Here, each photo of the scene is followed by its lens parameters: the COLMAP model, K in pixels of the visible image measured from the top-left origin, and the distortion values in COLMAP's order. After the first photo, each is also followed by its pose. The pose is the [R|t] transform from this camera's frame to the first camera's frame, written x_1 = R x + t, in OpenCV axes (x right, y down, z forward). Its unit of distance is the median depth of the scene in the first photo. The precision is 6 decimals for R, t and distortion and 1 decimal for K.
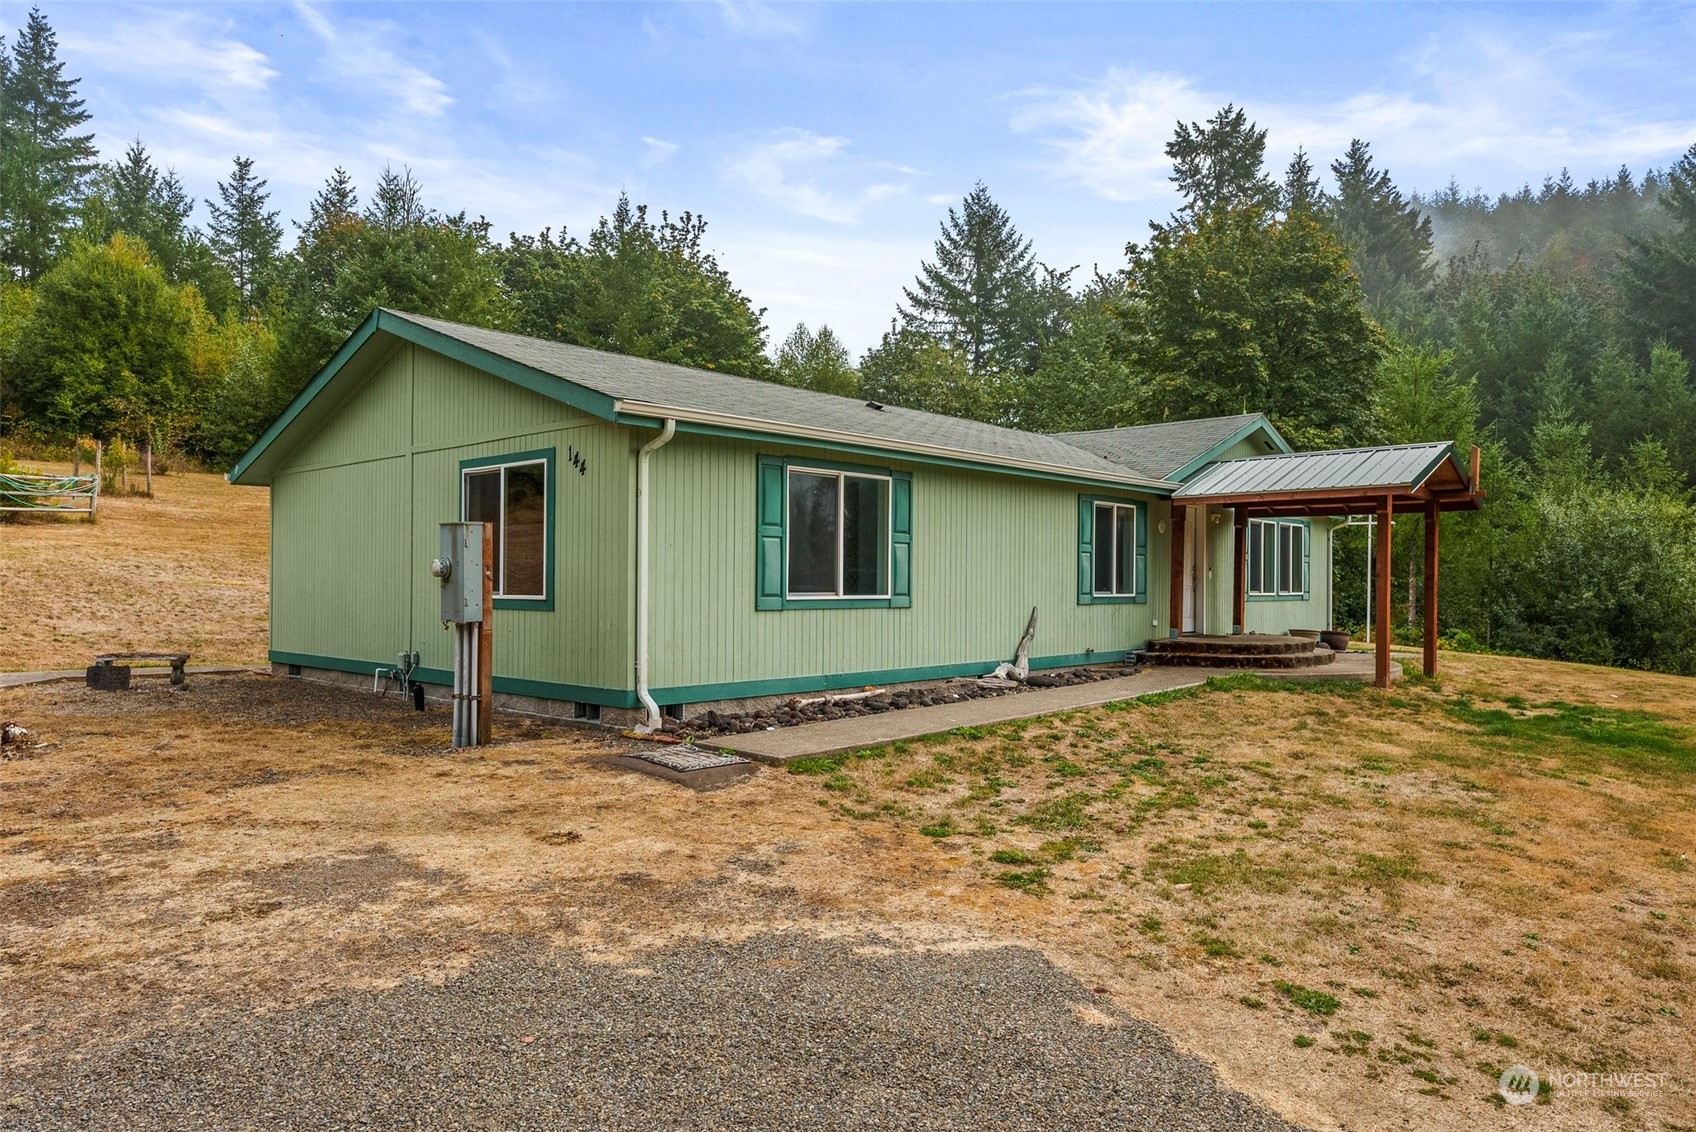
lens RADIAL K [[1115.9, 0, 849.0], [0, 1115.9, 577.6], [0, 0, 1]] dist [0.002806, -0.002274]
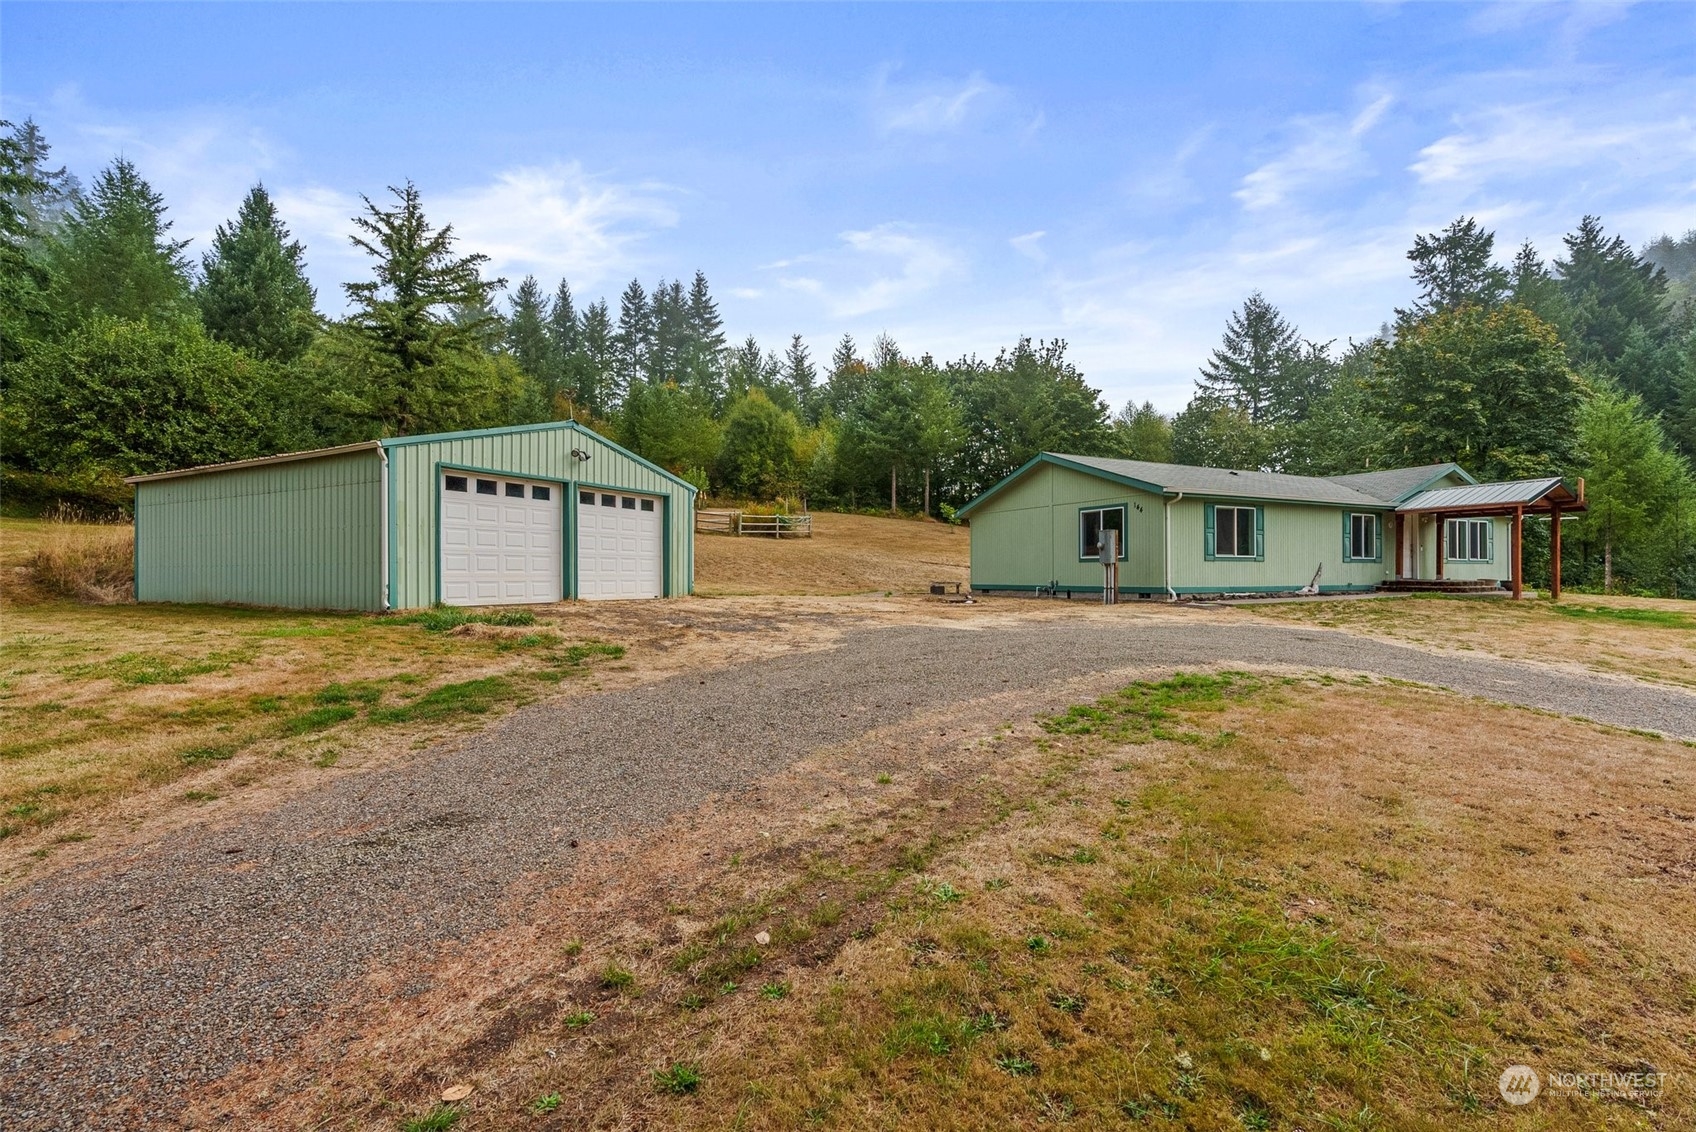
lens RADIAL K [[775.6, 0, 844.4], [0, 775.6, 564.9], [0, 0, 1]] dist [-0.005533, 0.001338]
pose [[0.934160, -0.010907, -0.356687, -0.046474], [0.008378, 0.999928, -0.008635, 0.009912], [0.356756, 0.005078, 0.934184, -0.212779]]
